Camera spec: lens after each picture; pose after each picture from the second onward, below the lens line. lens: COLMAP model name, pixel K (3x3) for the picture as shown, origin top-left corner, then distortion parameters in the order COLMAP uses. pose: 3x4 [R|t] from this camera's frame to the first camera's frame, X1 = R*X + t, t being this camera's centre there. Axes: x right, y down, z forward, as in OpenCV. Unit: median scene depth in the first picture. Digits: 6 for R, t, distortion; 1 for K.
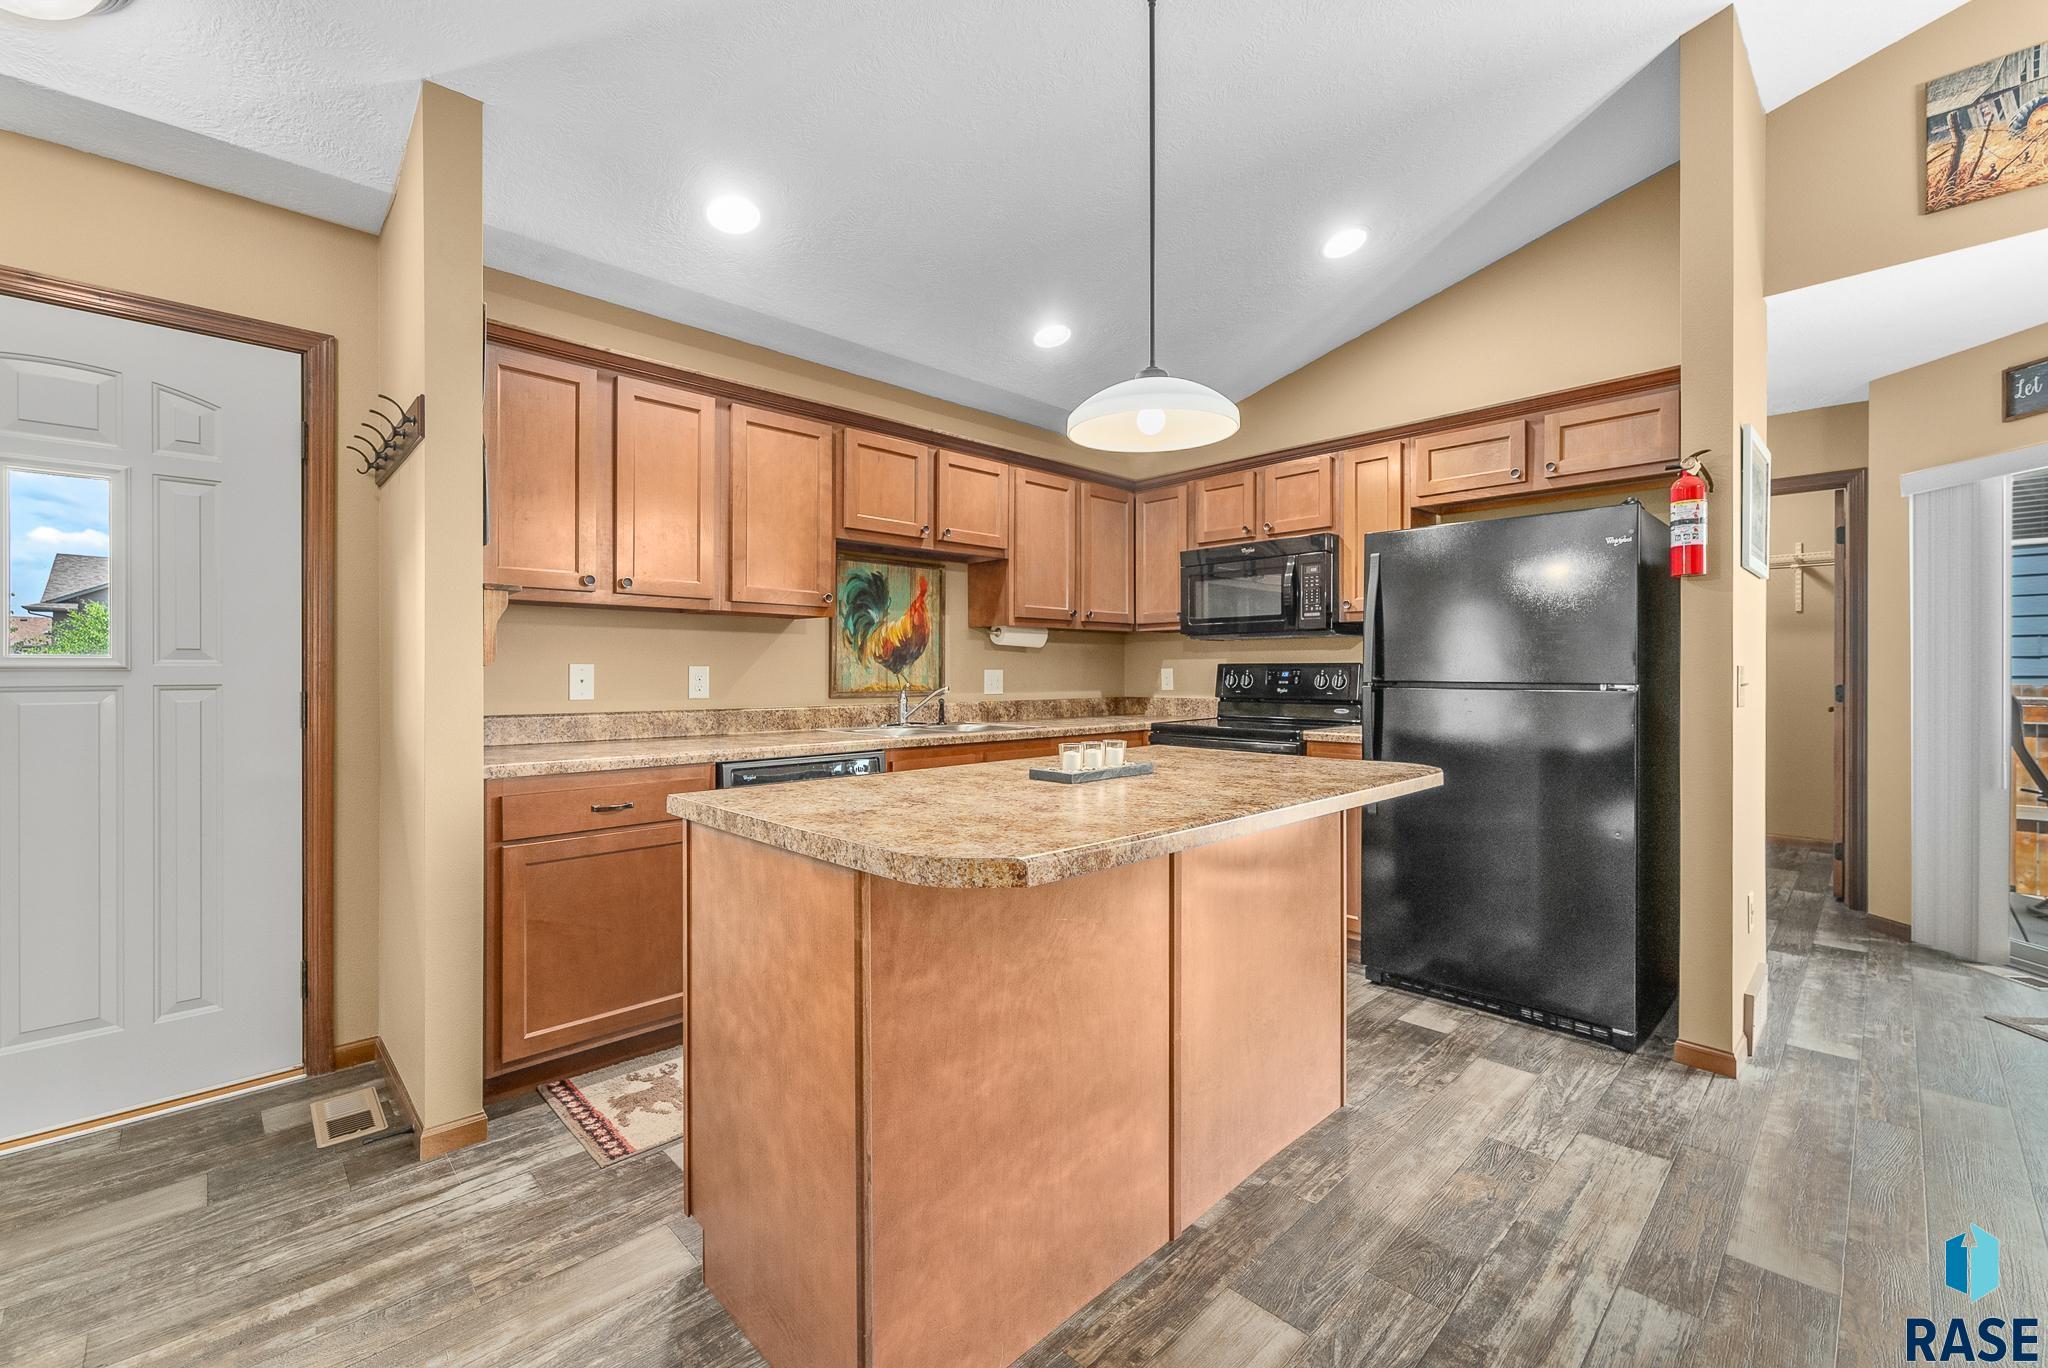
lens RADIAL K [[842.5, 0, 1015.6], [0, 842.5, 673.3], [0, 0, 1]] dist [-0.001122, -0.000300]
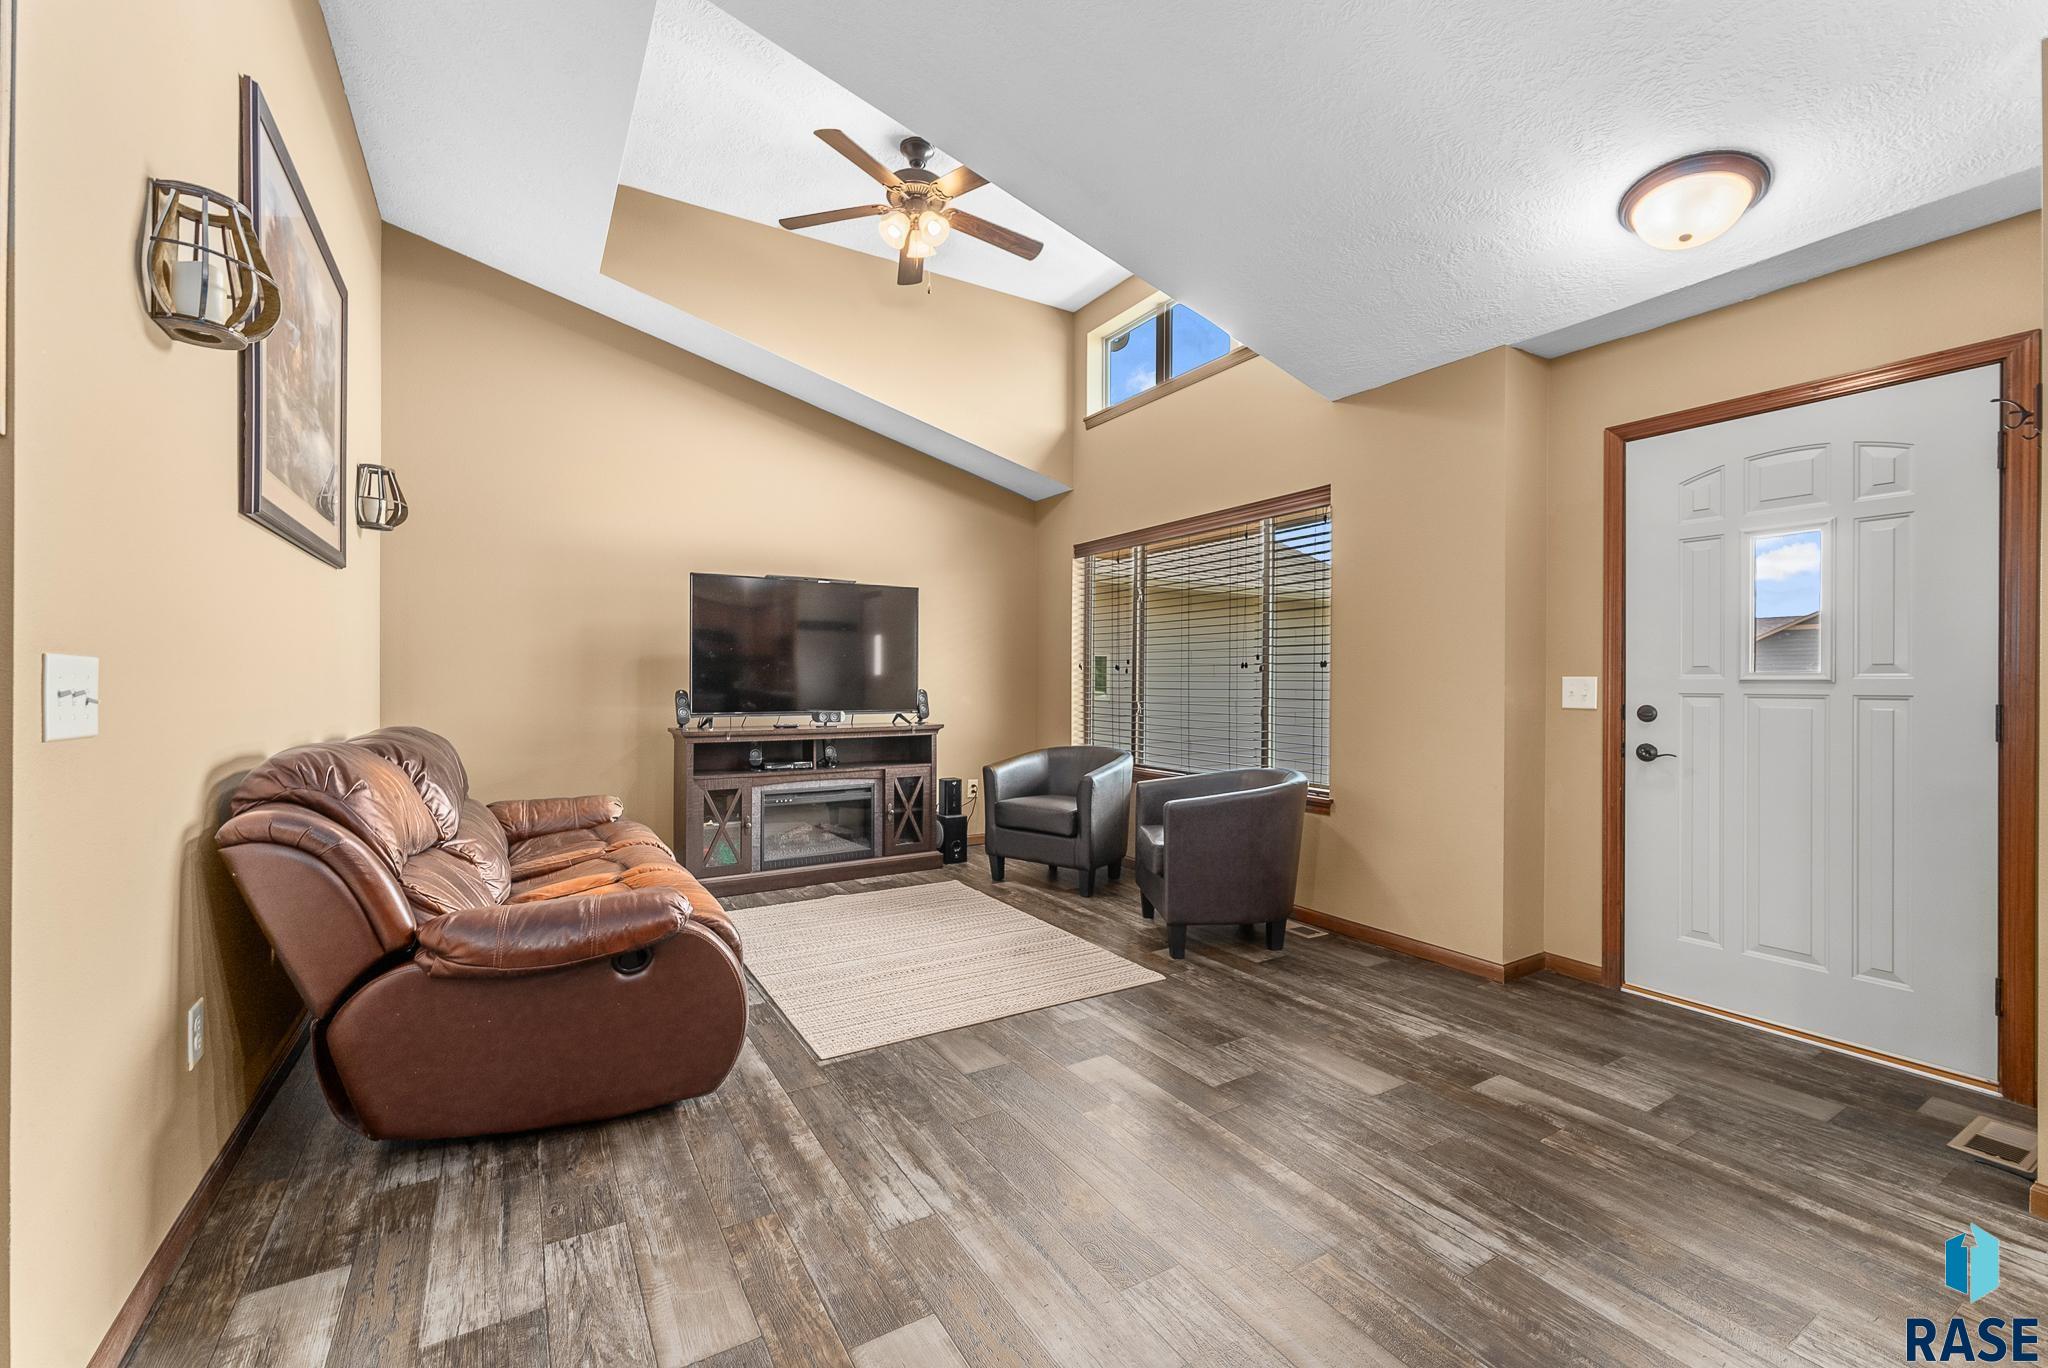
lens RADIAL K [[842.5, 0, 1015.6], [0, 842.5, 673.3], [0, 0, 1]] dist [-0.001122, -0.000300]
pose [[-0.228173, -0.009068, -0.973578, 0.438325], [-0.005926, 0.999951, -0.007925, 0.000017], [0.973603, 0.003961, -0.228216, 0.118822]]
